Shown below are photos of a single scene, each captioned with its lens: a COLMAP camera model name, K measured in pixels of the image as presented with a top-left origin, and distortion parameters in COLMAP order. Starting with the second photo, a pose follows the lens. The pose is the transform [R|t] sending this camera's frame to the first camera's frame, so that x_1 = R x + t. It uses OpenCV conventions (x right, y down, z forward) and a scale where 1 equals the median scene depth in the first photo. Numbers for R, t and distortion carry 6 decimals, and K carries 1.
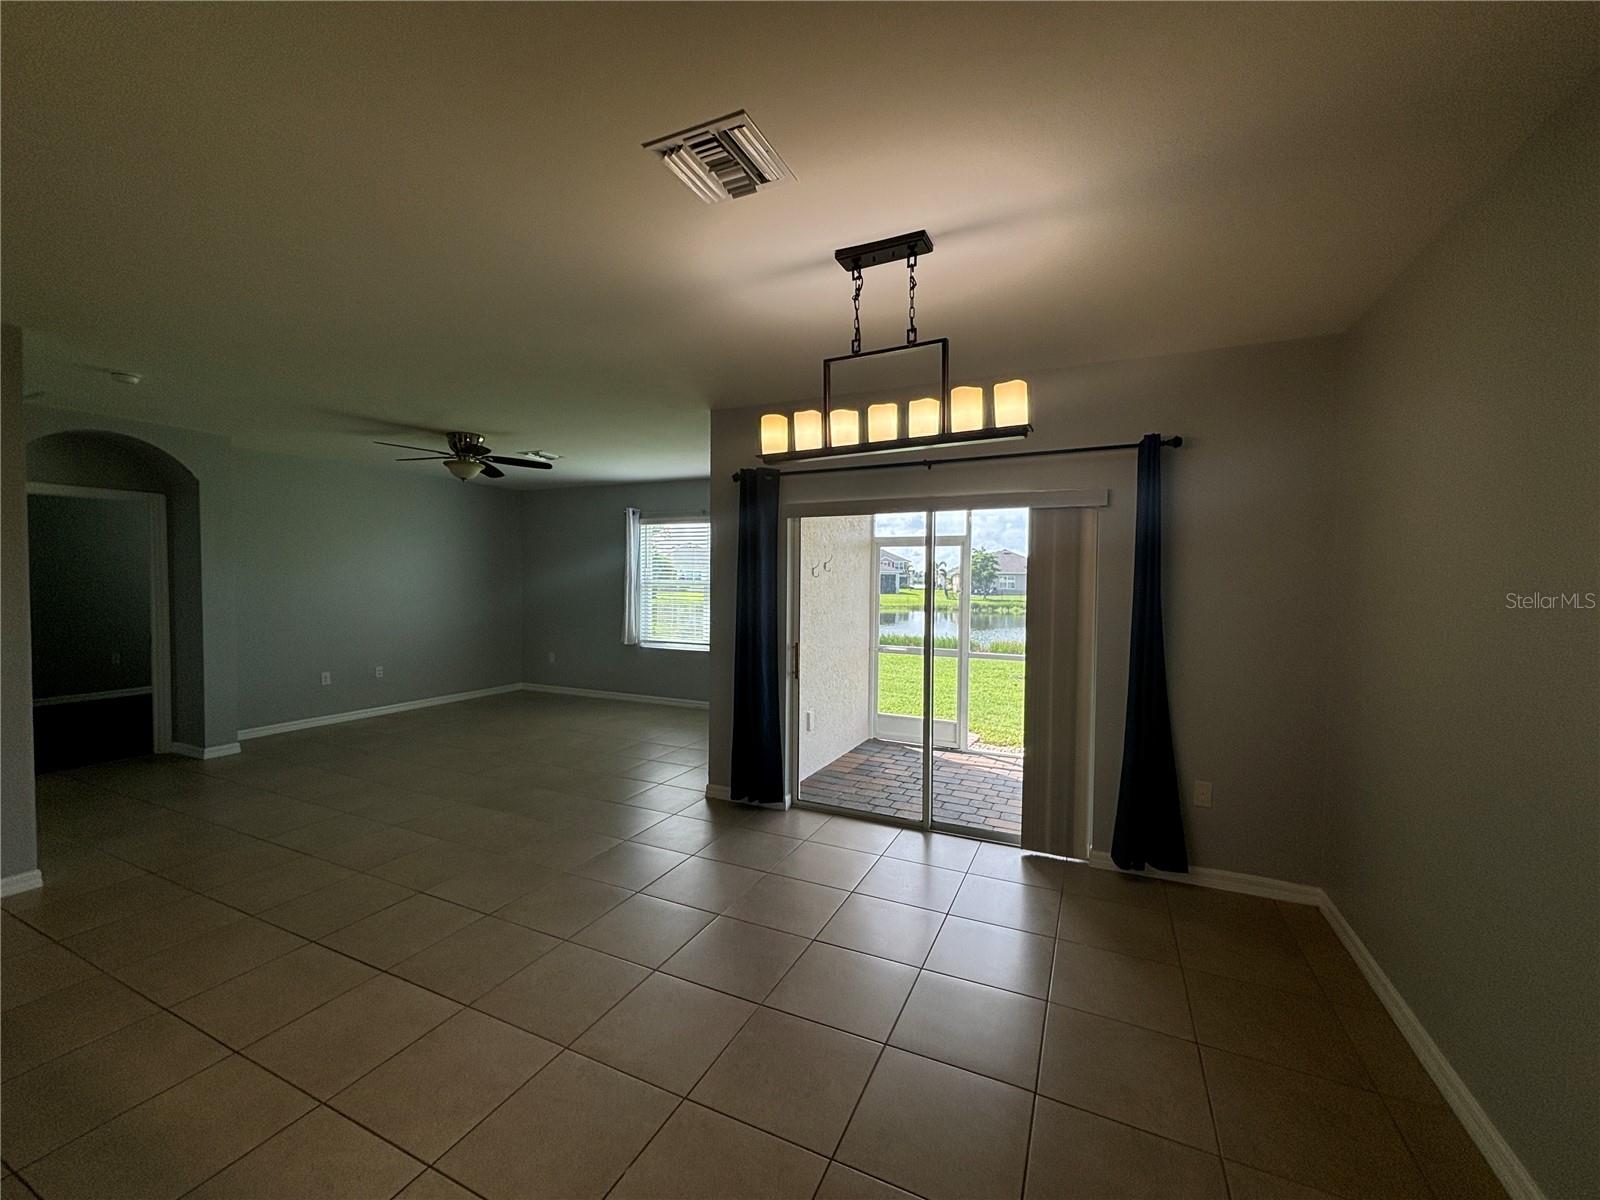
lens RADIAL K [[634.4, 0, 800.0], [0, 634.4, 600.0], [0, 0, 1]] dist [0.000507, 0.000043]
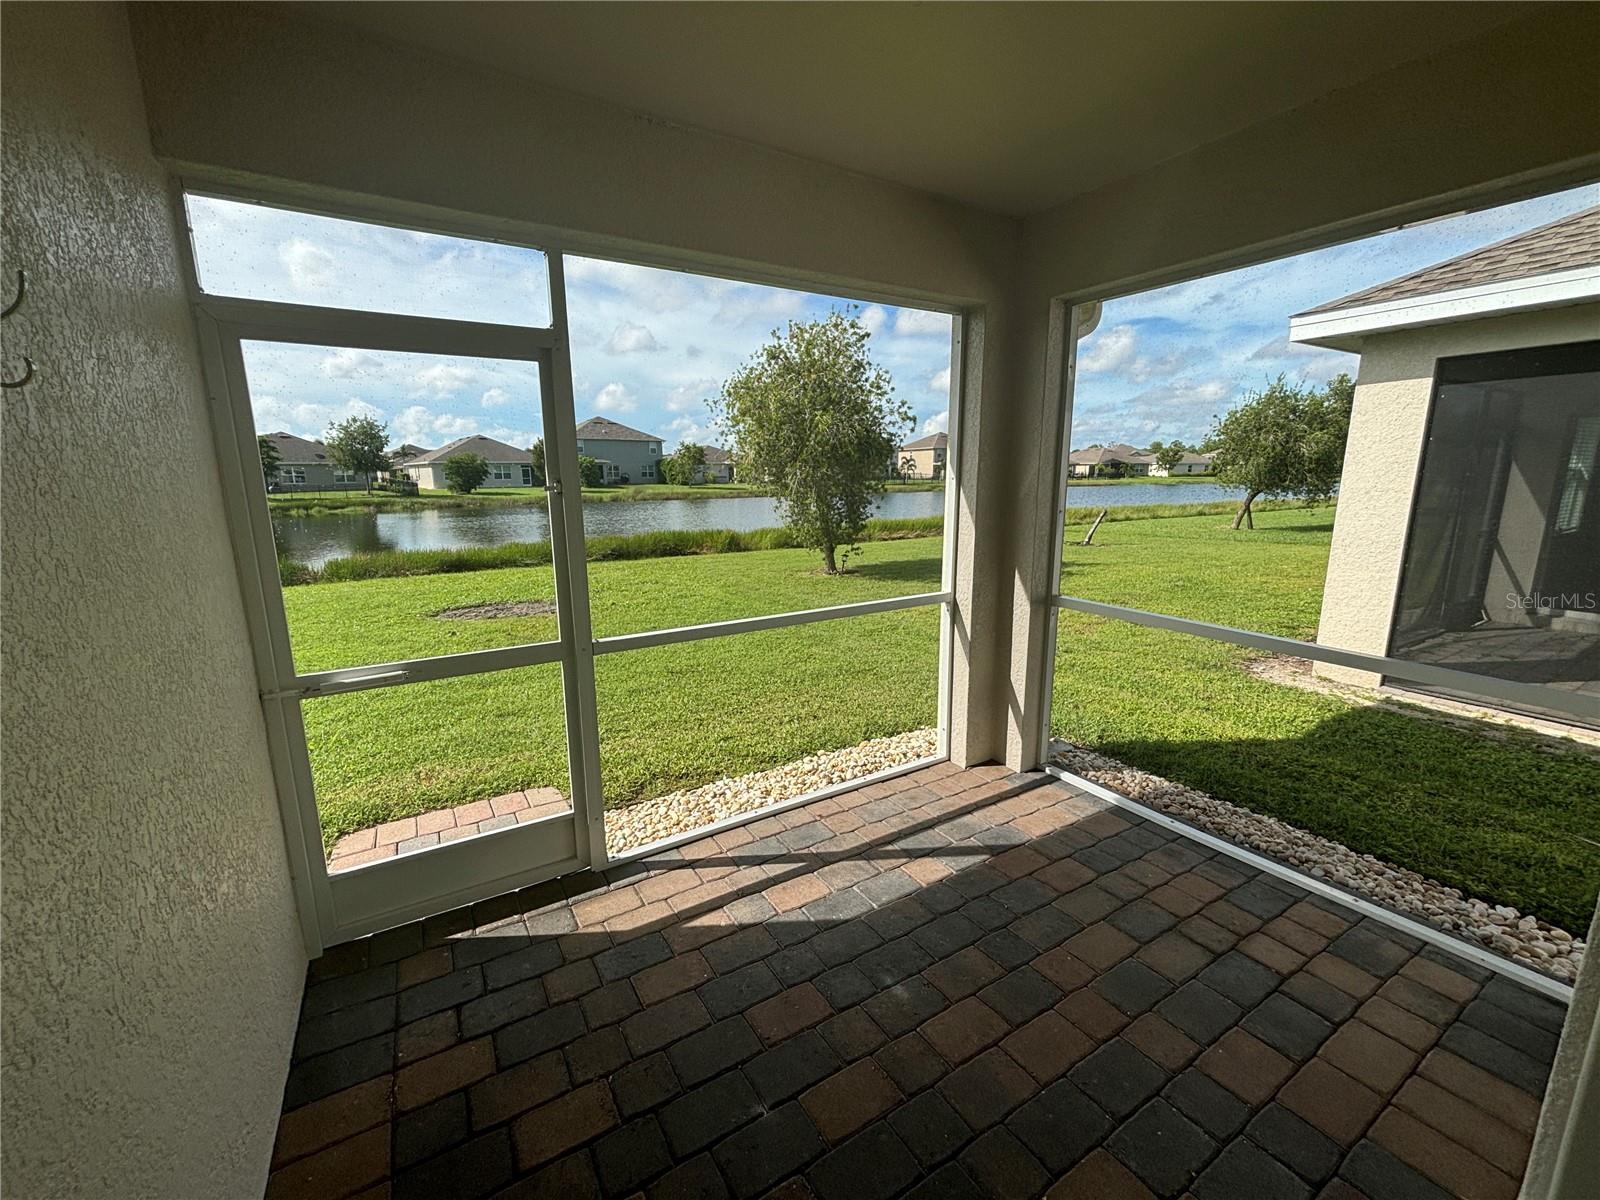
lens RADIAL K [[634.4, 0, 800.0], [0, 634.4, 600.0], [0, 0, 1]] dist [0.000507, 0.000043]
pose [[0.544929, -0.173943, 0.820242, 0.010895], [0.034164, 0.982039, 0.185558, -0.010643], [-0.837786, -0.073093, 0.541084, 0.506066]]
